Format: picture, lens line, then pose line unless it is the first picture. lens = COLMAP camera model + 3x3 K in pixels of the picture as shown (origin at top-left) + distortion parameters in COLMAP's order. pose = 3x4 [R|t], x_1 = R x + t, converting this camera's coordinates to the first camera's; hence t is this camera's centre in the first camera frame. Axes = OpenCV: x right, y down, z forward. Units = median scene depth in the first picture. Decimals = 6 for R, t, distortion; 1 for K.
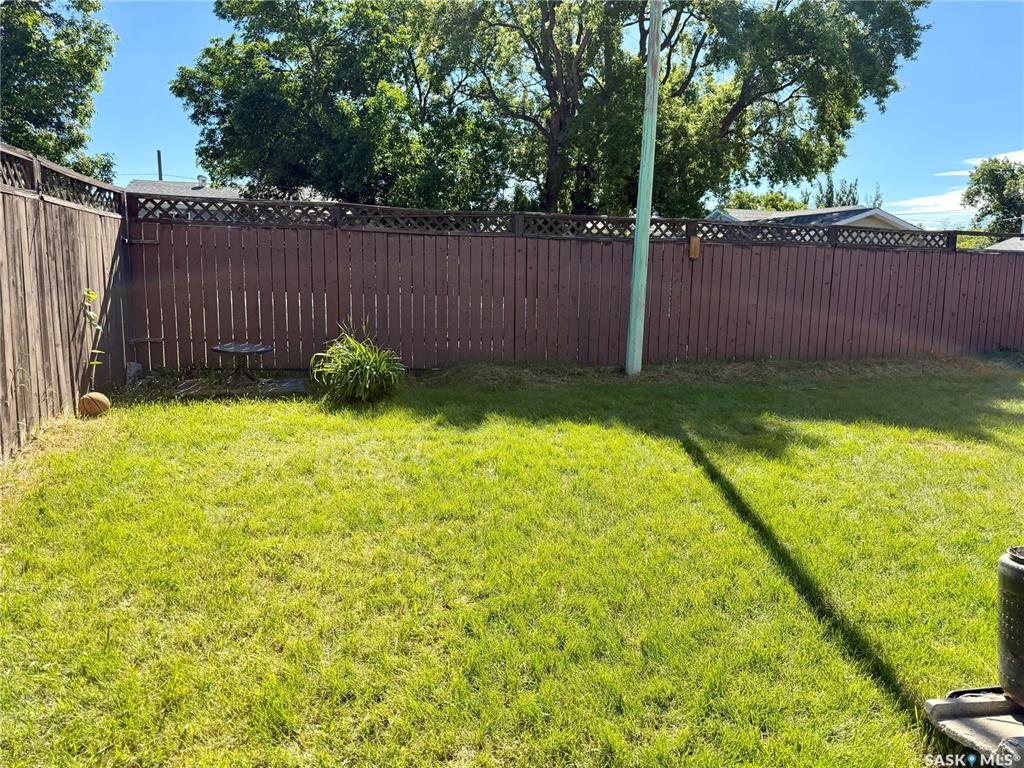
lens RADIAL K [[727.9, 0, 512.0], [0, 727.9, 384.0], [0, 0, 1]] dist [0.066262, -0.091003]
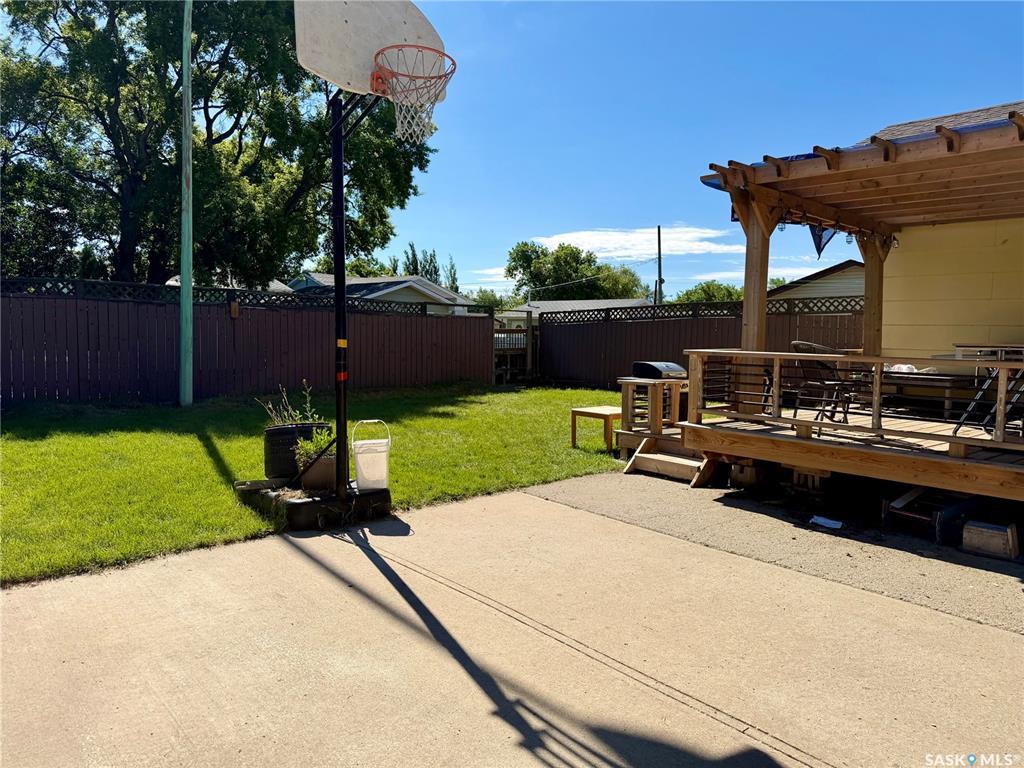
lens RADIAL K [[727.9, 0, 512.0], [0, 727.9, 384.0], [0, 0, 1]] dist [0.066262, -0.091003]
pose [[0.870198, -0.035658, 0.491410, 0.011608], [0.073591, 0.995596, -0.058074, 0.026583], [-0.487175, 0.086699, 0.868990, -0.168074]]
